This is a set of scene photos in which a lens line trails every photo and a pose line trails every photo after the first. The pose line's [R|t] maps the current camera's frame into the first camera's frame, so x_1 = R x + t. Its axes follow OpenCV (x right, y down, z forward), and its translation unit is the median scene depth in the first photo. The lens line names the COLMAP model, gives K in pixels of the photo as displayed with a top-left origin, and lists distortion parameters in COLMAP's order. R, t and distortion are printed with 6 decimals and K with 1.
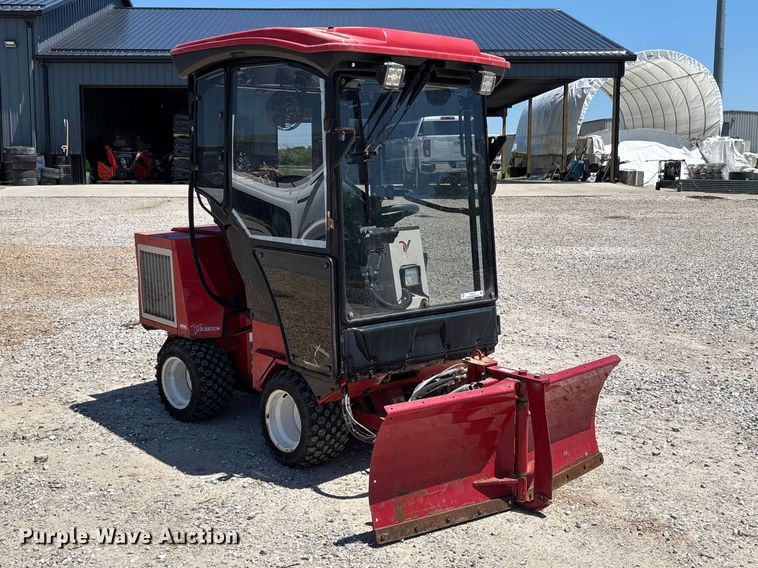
lens RADIAL K [[862.6, 0, 333.4], [0, 862.6, 282.1], [0, 0, 1]] dist [0.060725, -0.007392]
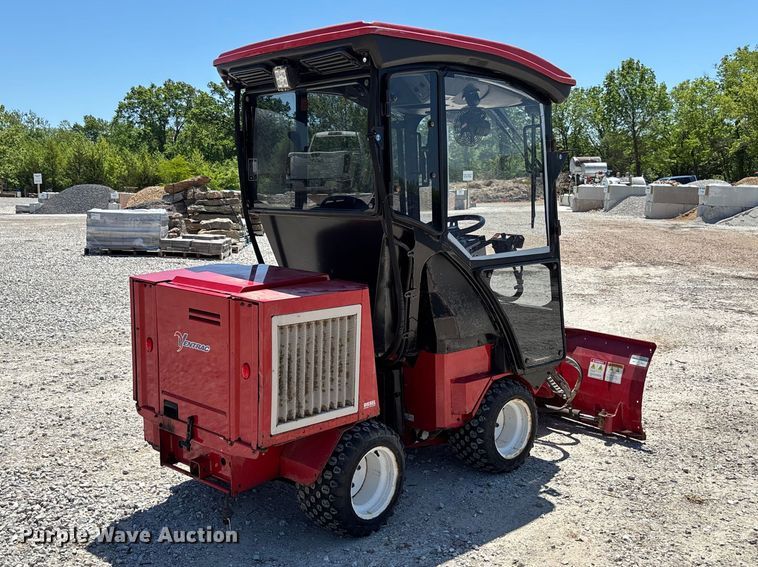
lens RADIAL K [[815.5, 0, 375.8], [0, 815.5, 278.5], [0, 0, 1]] dist [0.041776, -0.006359]
pose [[-0.075700, -0.127080, 0.989000, -0.793026], [0.144422, 0.979990, 0.136976, -0.138014], [-0.986616, 0.153203, -0.055832, 0.952865]]
